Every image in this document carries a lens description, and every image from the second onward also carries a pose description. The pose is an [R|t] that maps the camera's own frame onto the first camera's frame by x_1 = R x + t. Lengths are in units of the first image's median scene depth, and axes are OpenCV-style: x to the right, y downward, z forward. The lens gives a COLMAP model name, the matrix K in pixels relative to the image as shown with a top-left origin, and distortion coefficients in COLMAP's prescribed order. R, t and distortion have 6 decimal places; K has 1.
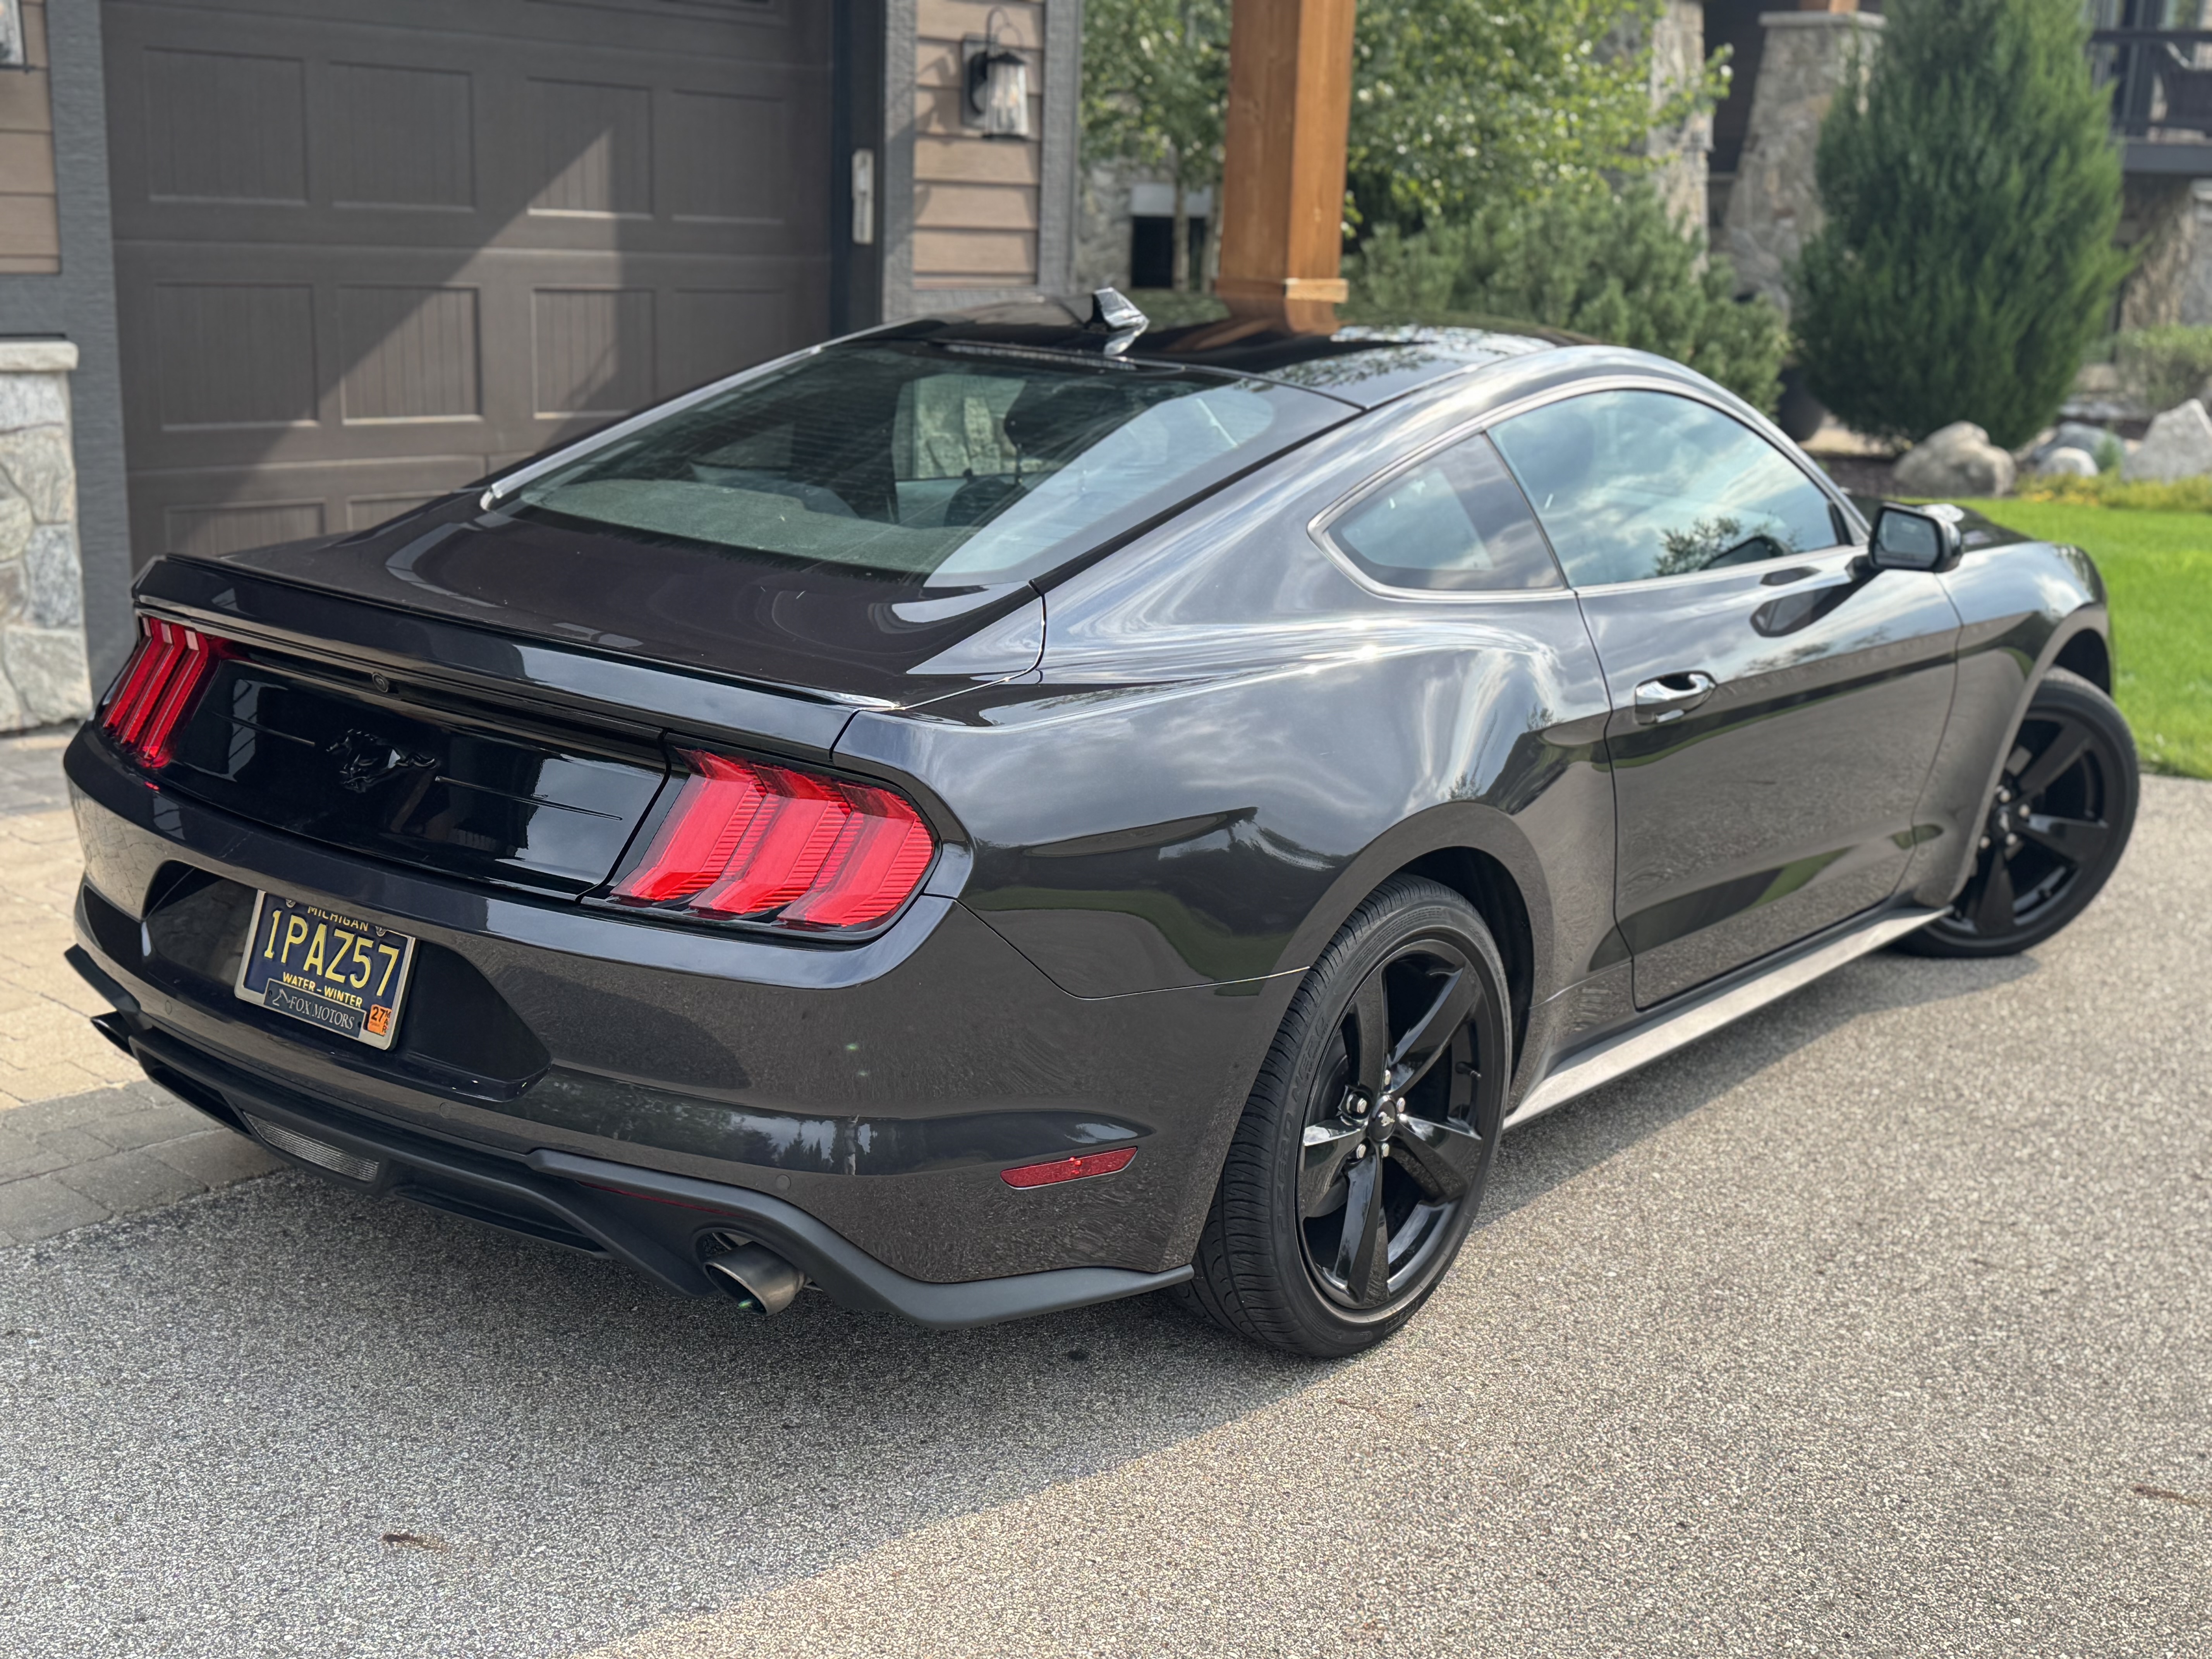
lens RADIAL K [[2649.4, 0, 1105.1], [0, 2649.4, 837.0], [0, 0, 1]] dist [-0.023543, 0.000000]
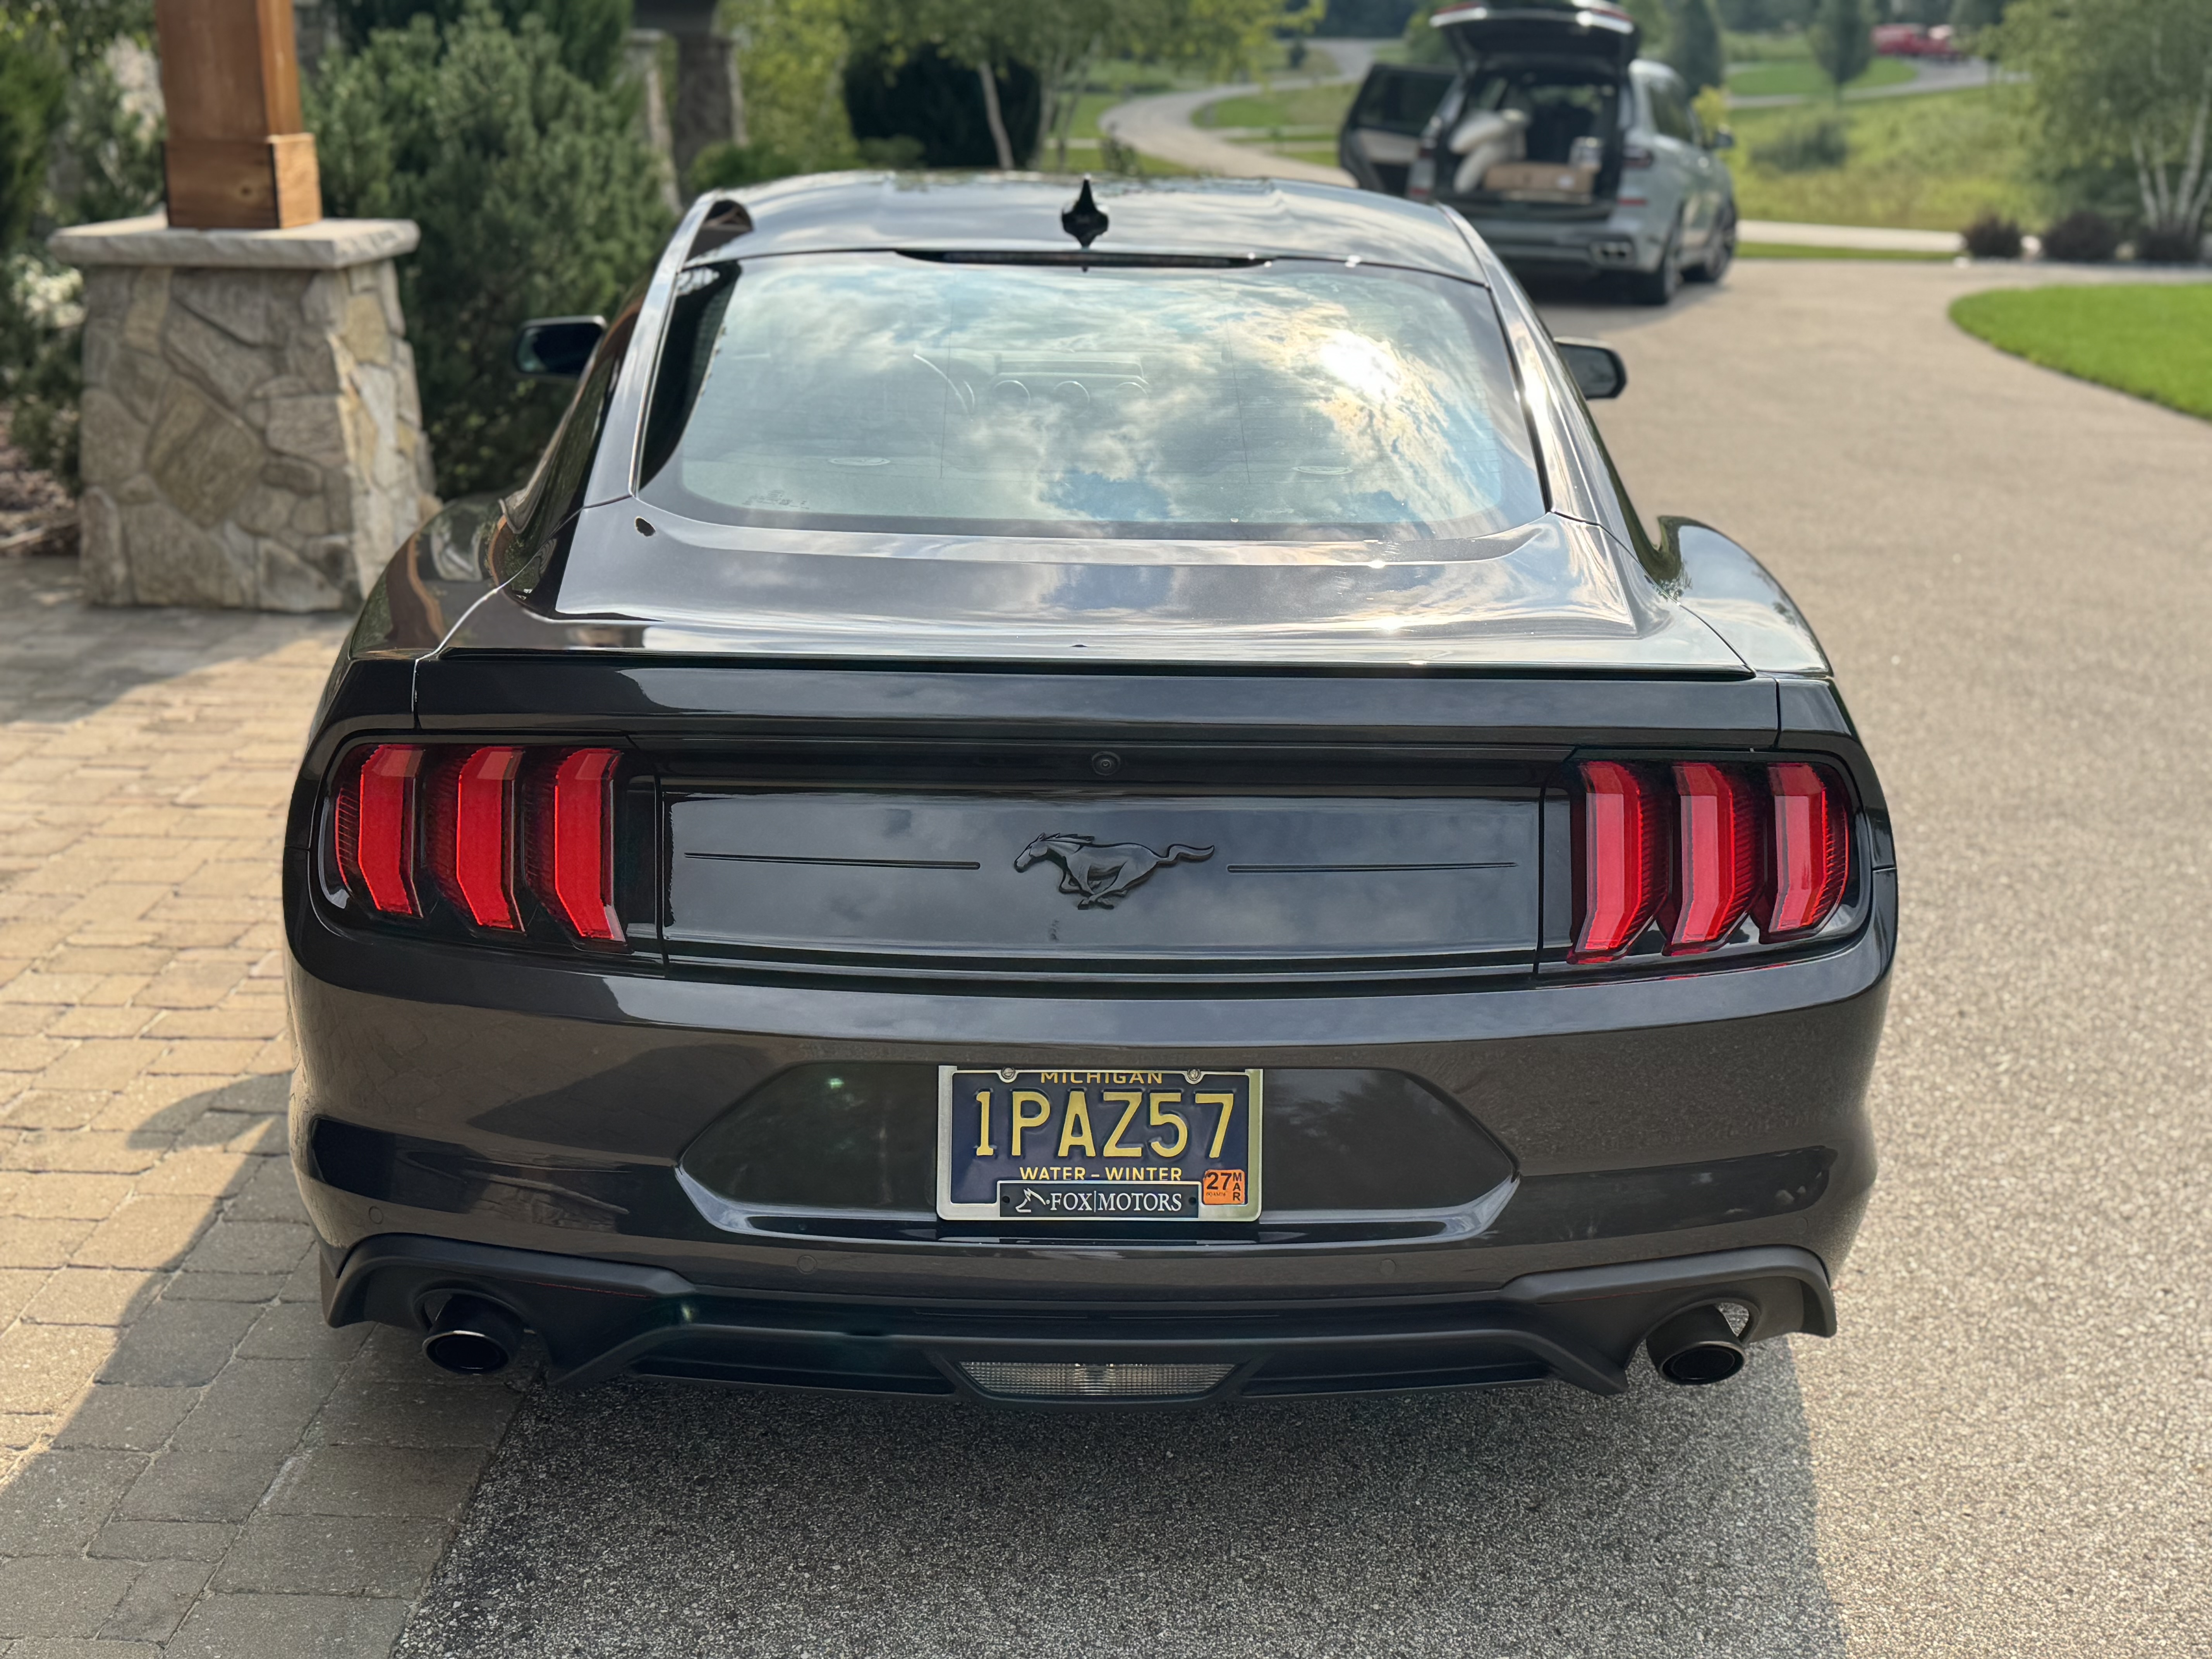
lens RADIAL K [[2649.4, 0, 1106.1], [0, 2649.4, 829.6], [0, 0, 1]] dist [-0.023543, 0.000000]
pose [[0.779137, -0.208295, 0.591235, -0.729634], [0.167082, 0.978064, 0.124395, -0.134512], [-0.604177, 0.001864, 0.796848, 0.392950]]
